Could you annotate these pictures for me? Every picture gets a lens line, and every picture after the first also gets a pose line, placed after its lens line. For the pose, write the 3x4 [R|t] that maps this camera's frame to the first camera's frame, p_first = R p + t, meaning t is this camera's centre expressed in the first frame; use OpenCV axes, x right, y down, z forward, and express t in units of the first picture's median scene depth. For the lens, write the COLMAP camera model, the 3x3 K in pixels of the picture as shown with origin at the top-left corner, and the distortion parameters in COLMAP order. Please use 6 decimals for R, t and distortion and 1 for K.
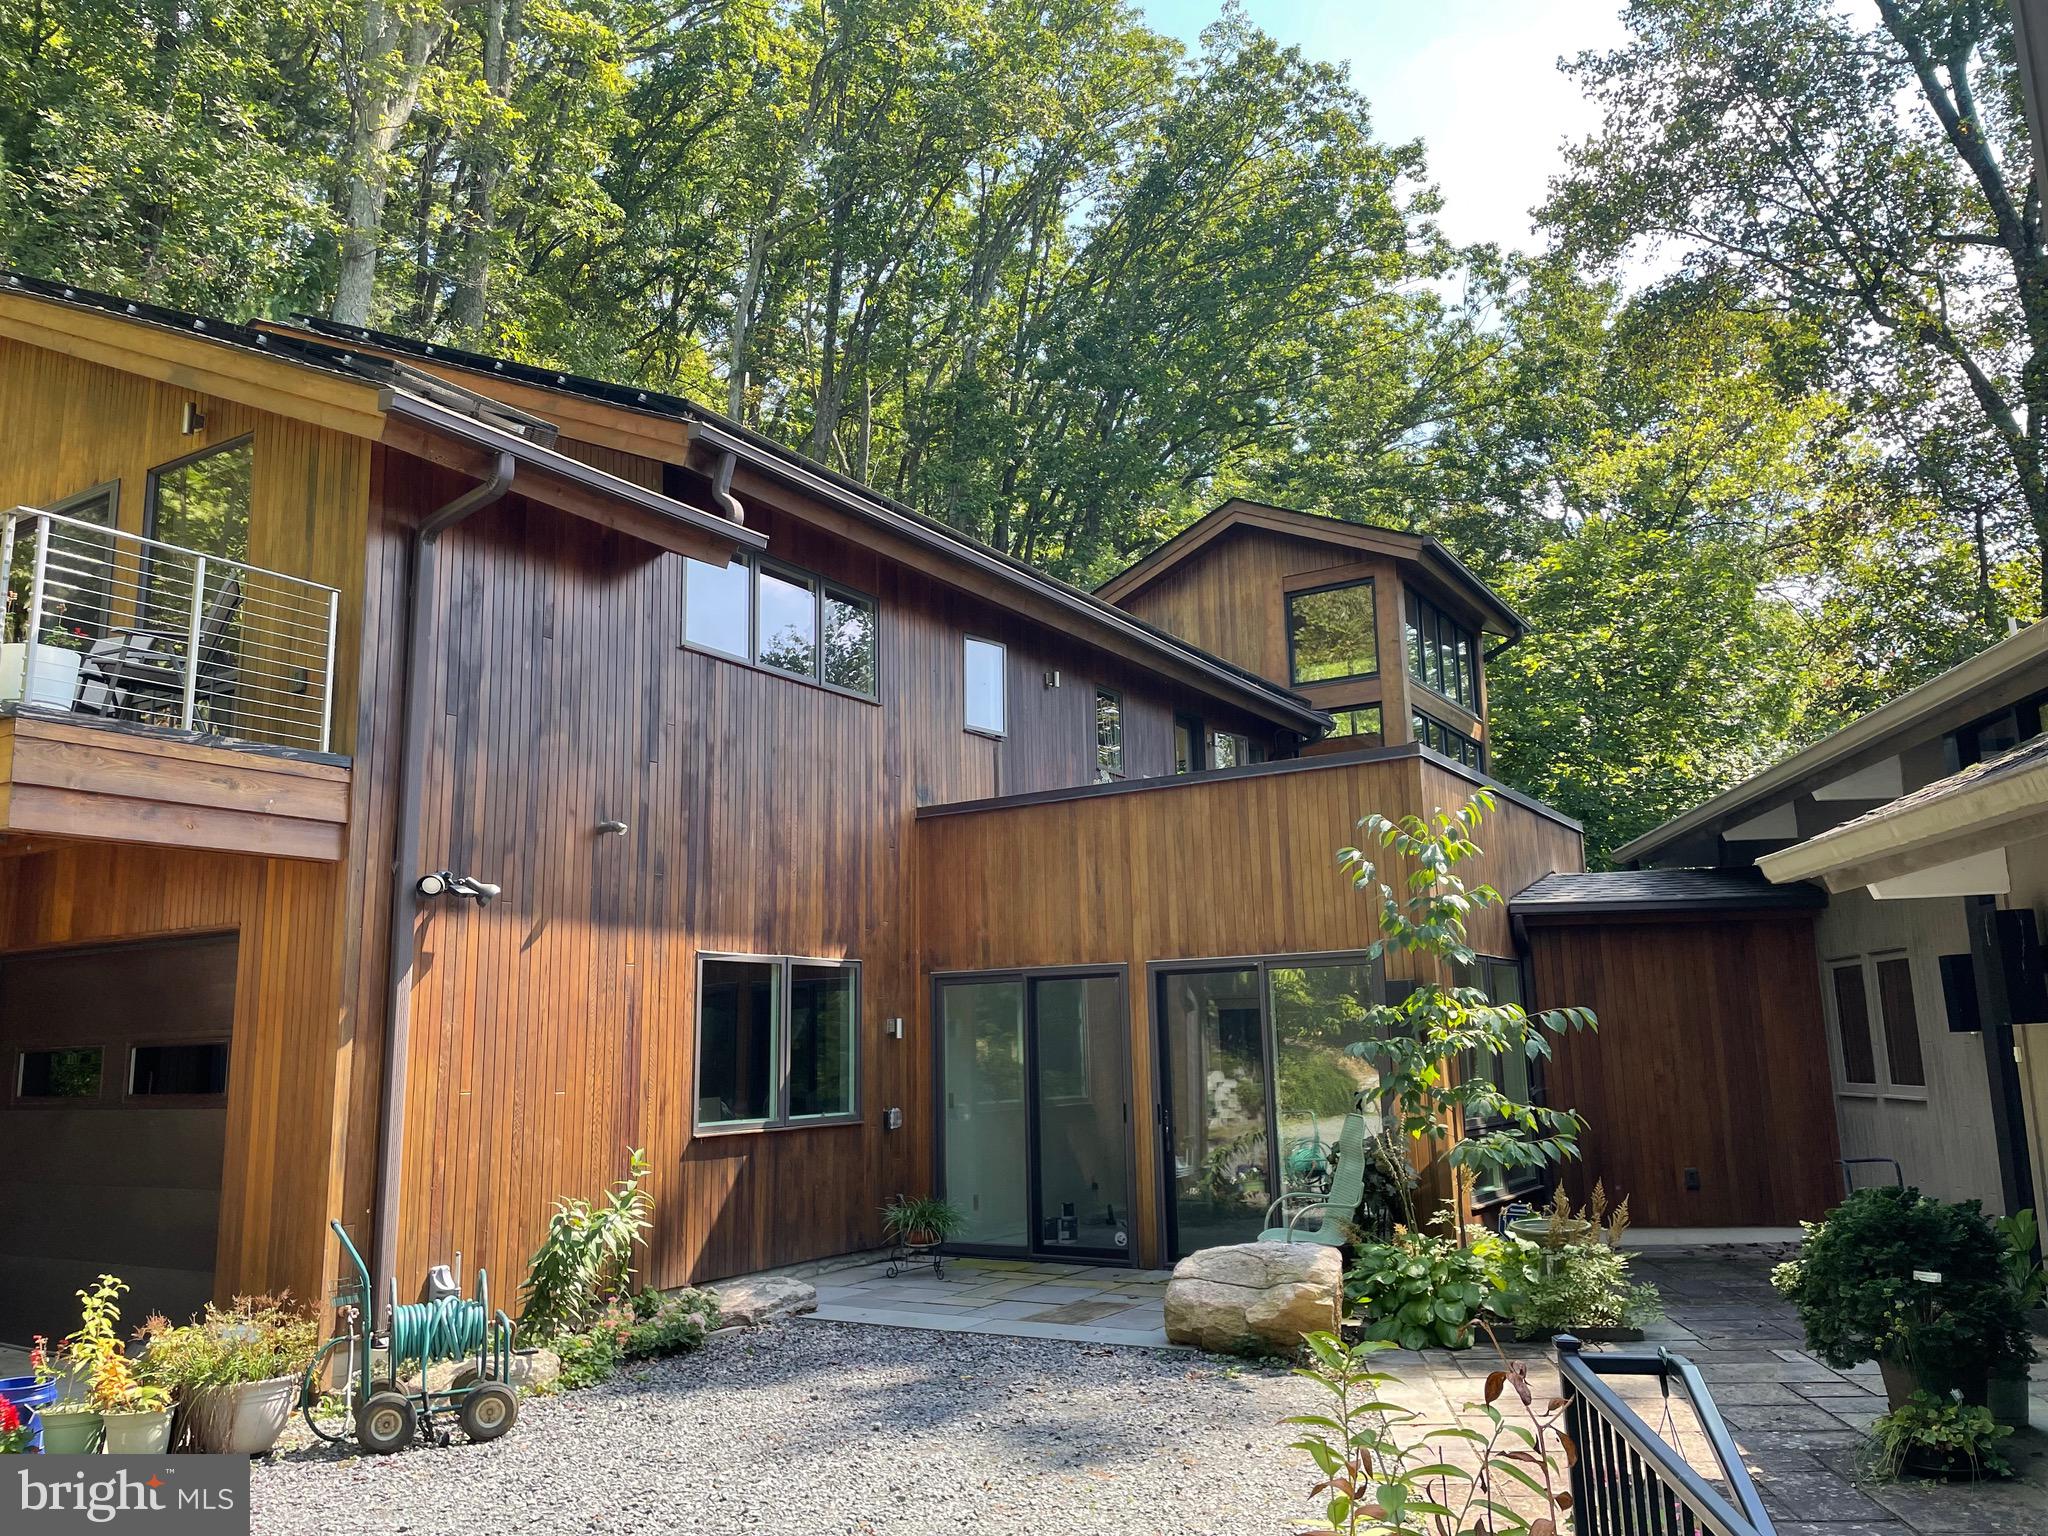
lens RADIAL K [[1542.0, 0, 1024.0], [0, 1542.0, 768.0], [0, 0, 1]] dist [0.113833, -0.137374]
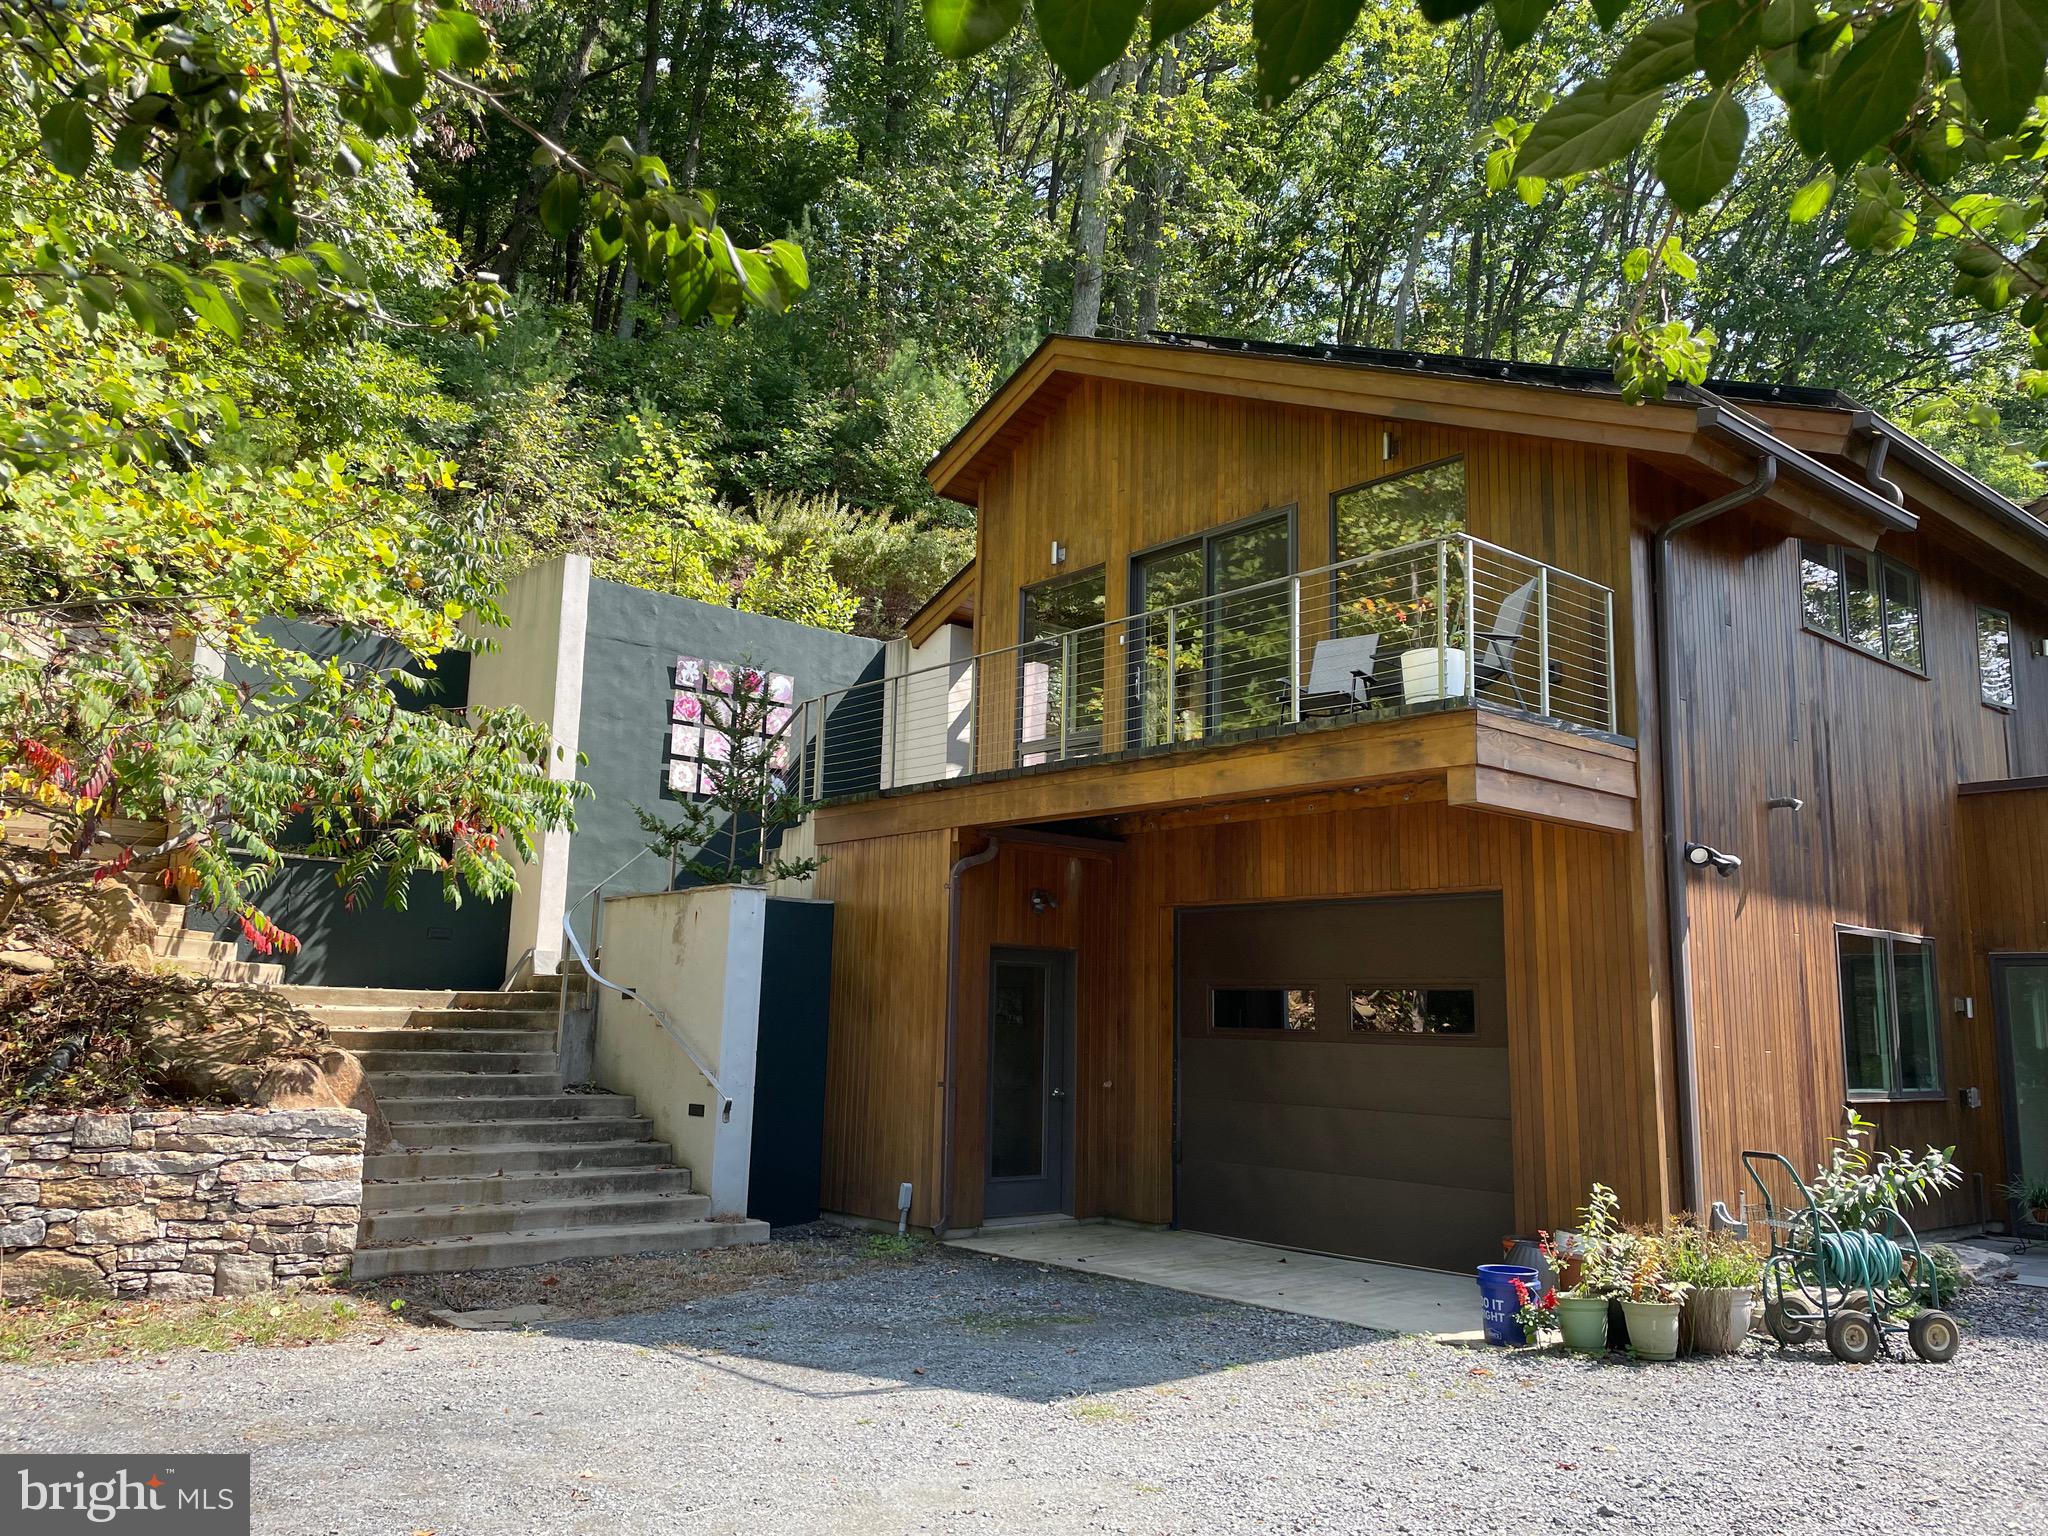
lens RADIAL K [[1542.0, 0, 1024.0], [0, 1542.0, 768.0], [0, 0, 1]] dist [0.113833, -0.137374]
pose [[0.956313, -0.004908, -0.292305, -0.469336], [0.009686, 0.999842, 0.014901, -0.006691], [0.292186, -0.017082, 0.956209, -0.172503]]
